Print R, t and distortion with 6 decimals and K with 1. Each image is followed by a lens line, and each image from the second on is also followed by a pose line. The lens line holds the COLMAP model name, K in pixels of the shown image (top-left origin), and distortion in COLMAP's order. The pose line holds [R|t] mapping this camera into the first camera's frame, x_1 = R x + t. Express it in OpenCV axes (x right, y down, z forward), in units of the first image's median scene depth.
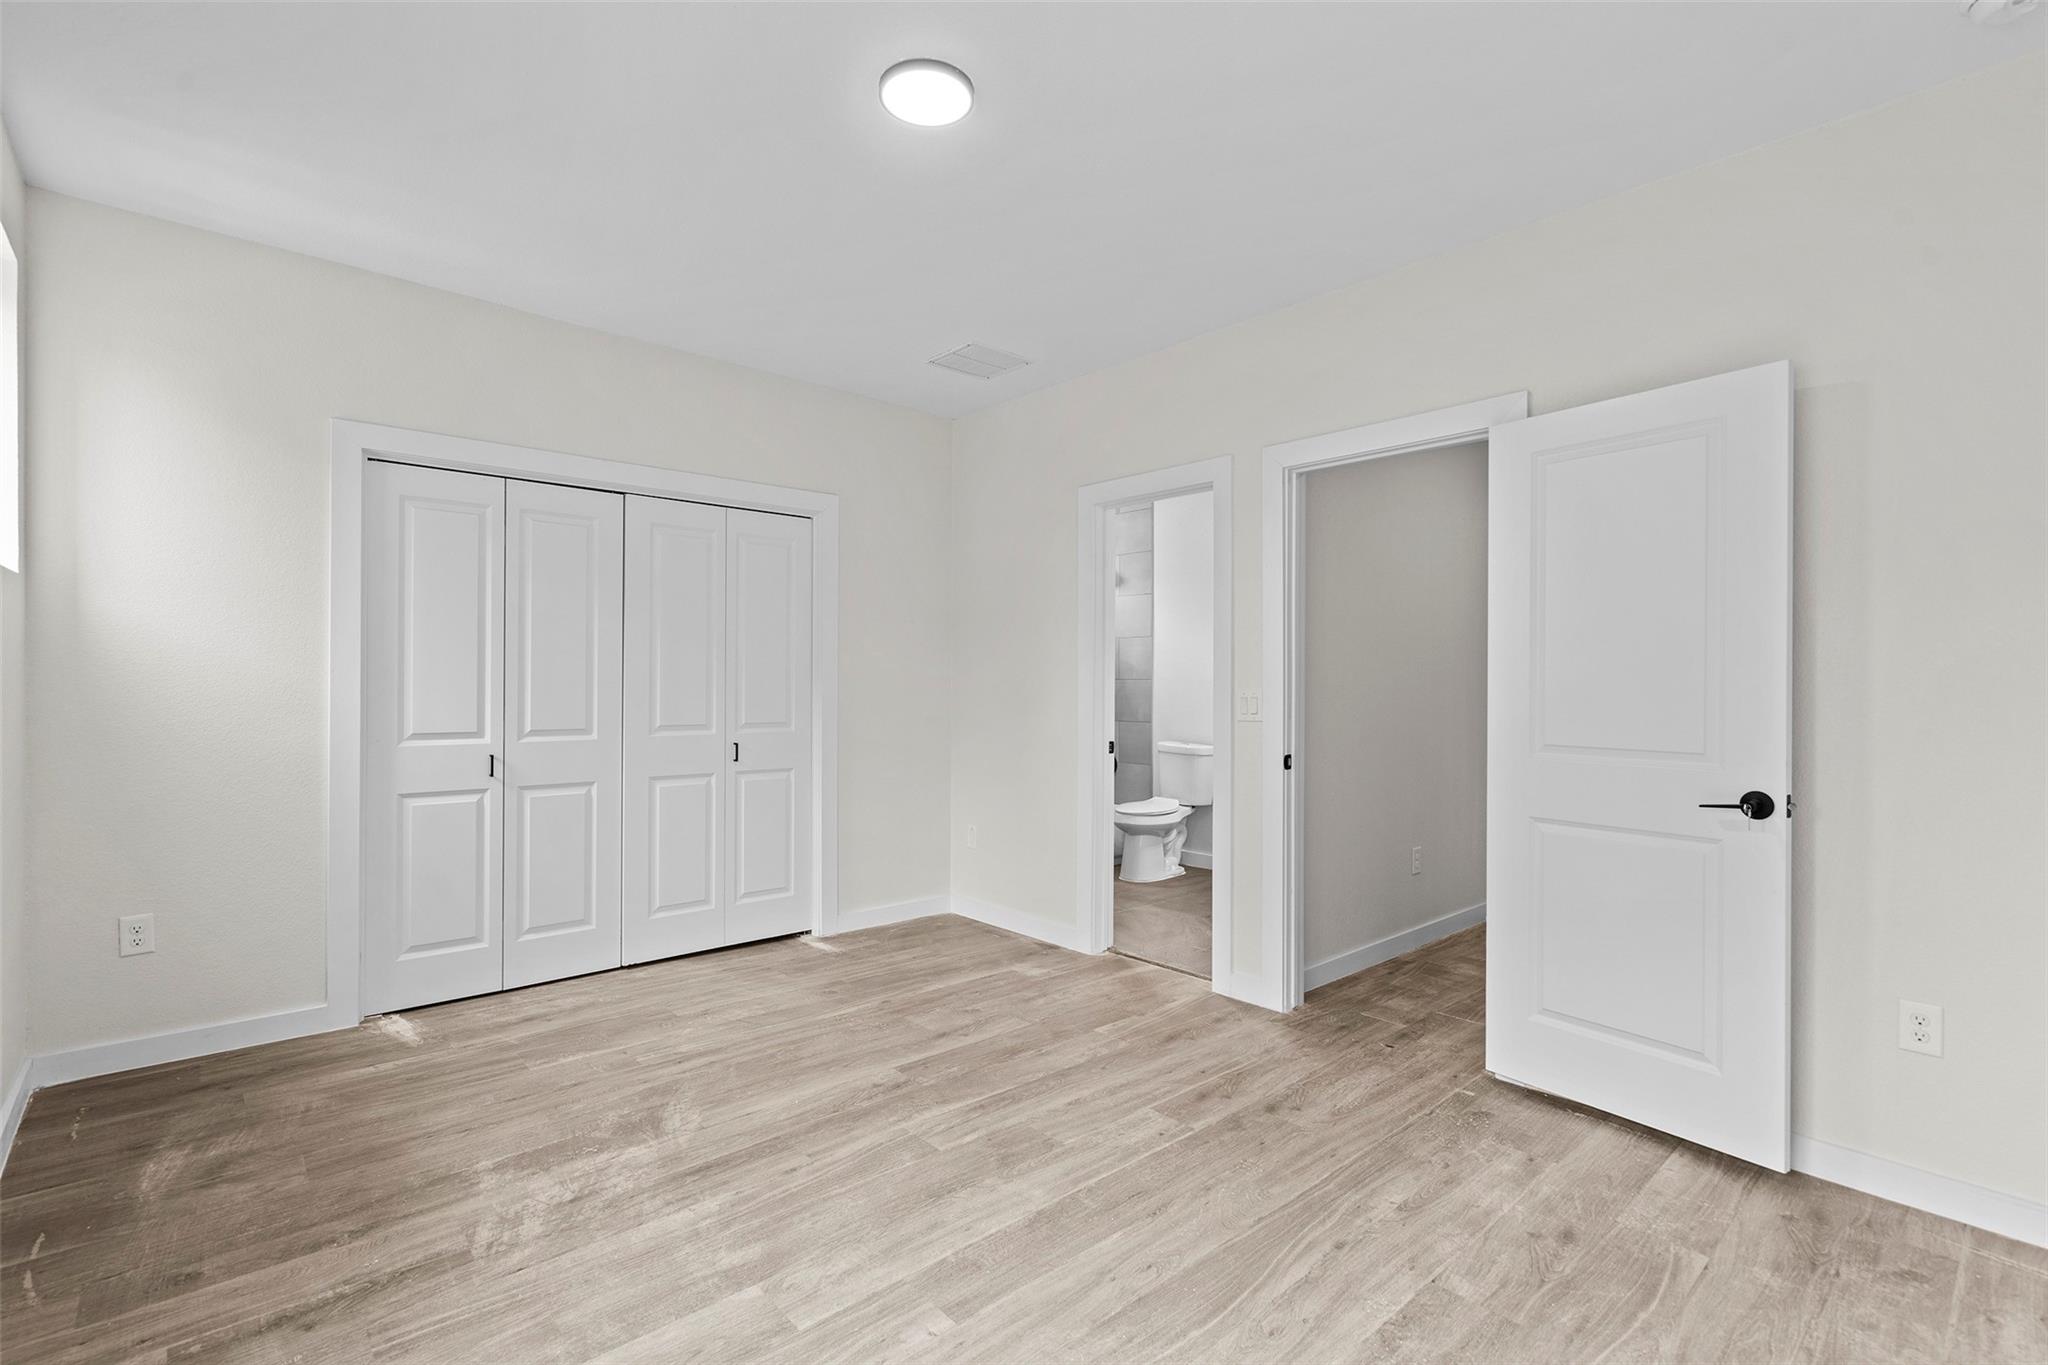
lens RADIAL K [[940.5, 0, 1025.0], [0, 940.5, 681.8], [0, 0, 1]] dist [0.002217, 0.001556]
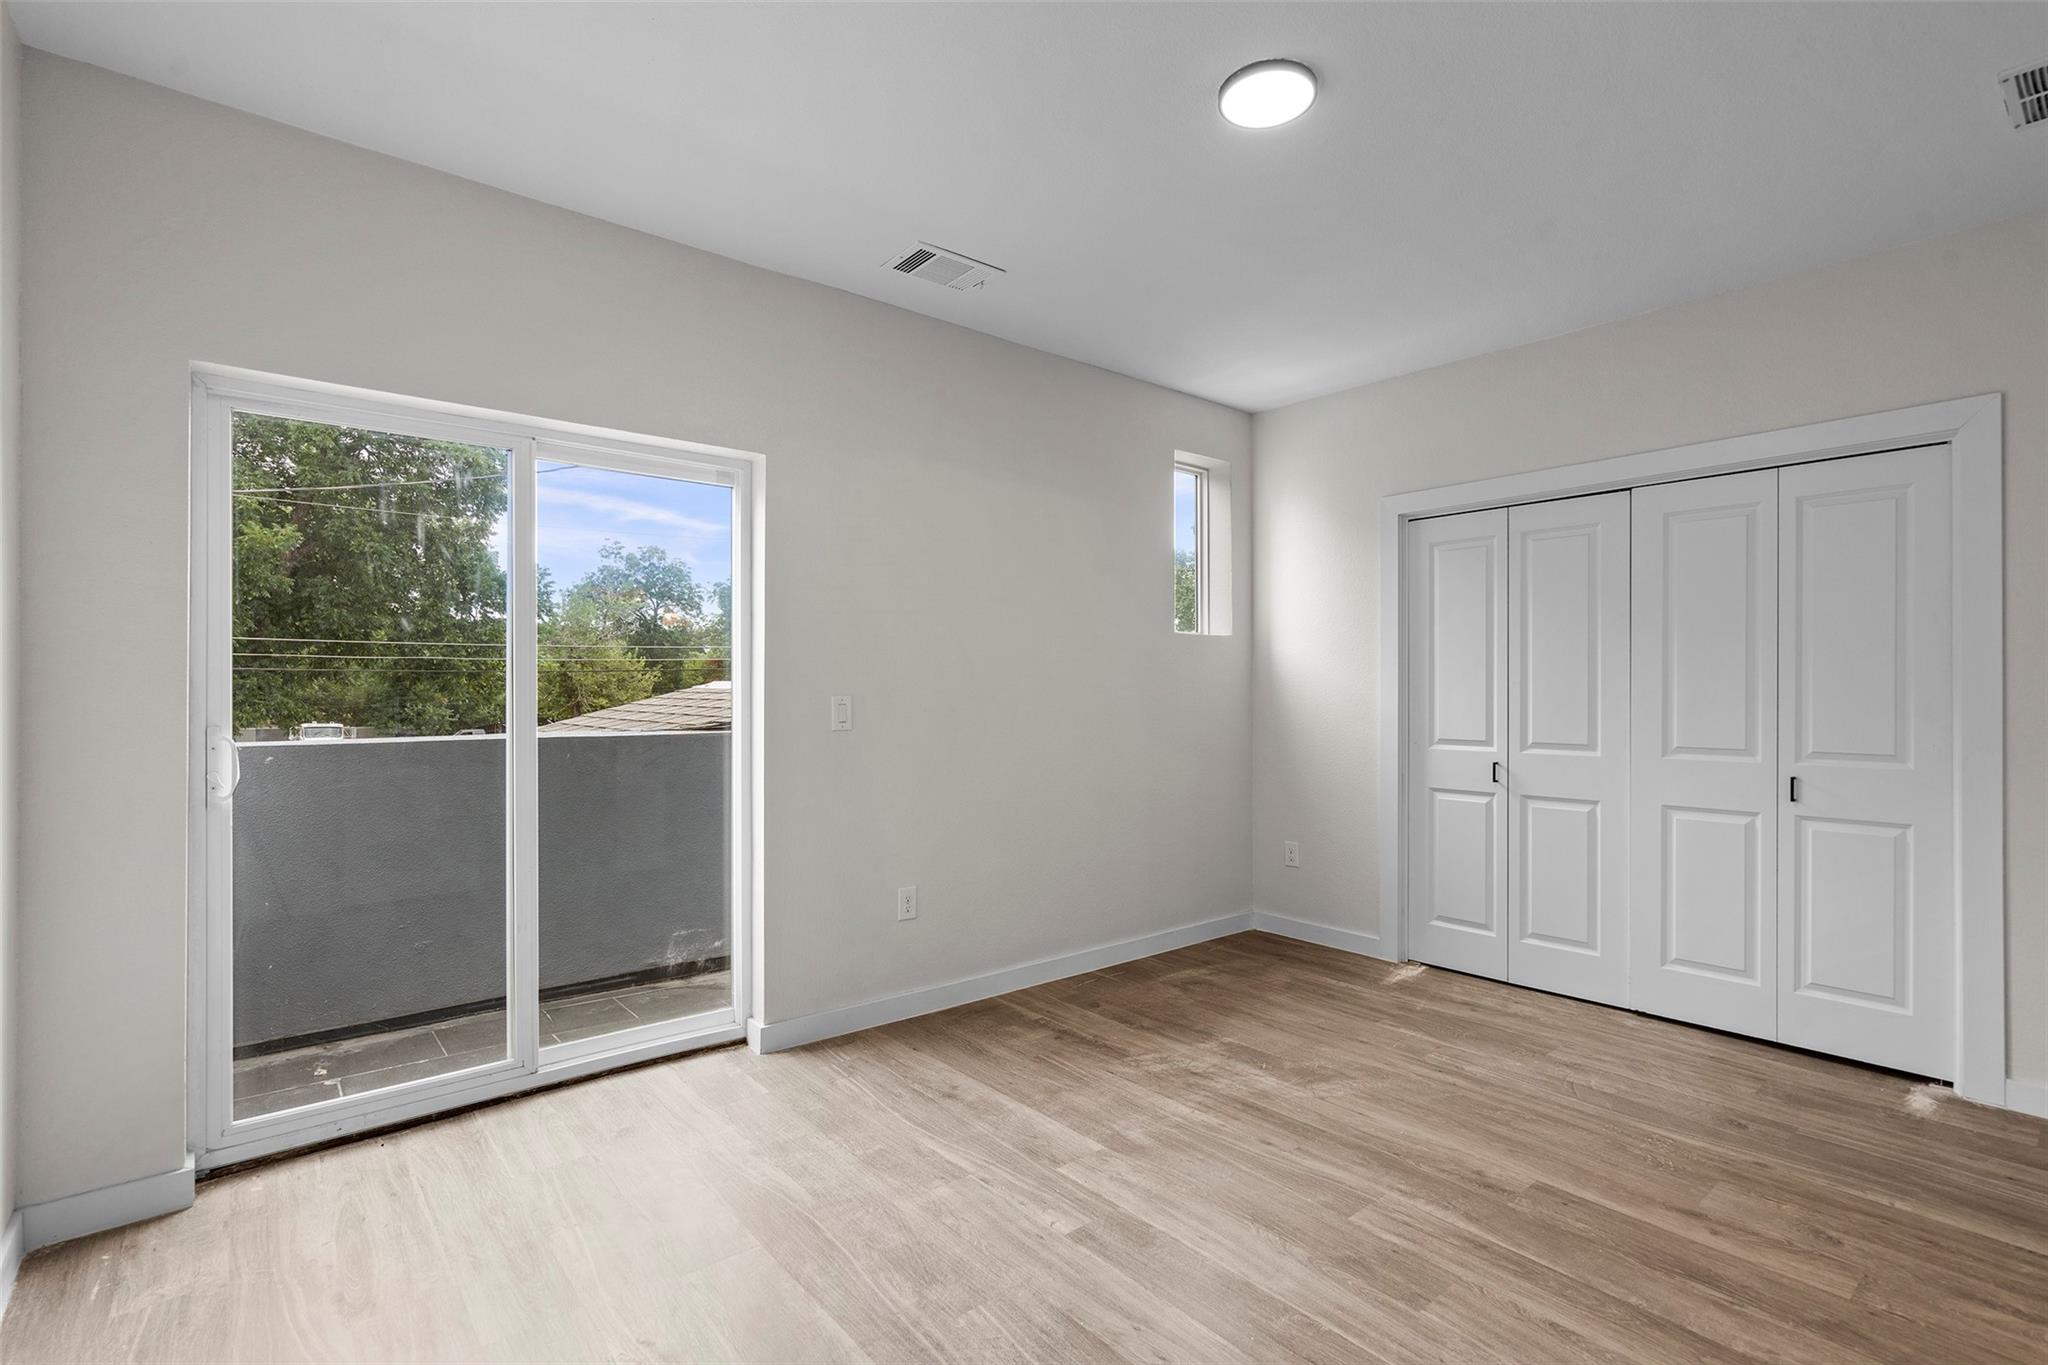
lens RADIAL K [[940.5, 0, 1020.0], [0, 940.5, 692.3], [0, 0, 1]] dist [0.002217, 0.001556]
pose [[-0.030991, -0.006535, -0.999498, 0.618834], [-0.001959, 0.999977, -0.006477, 0.004684], [0.999518, 0.001757, -0.031003, 0.543622]]
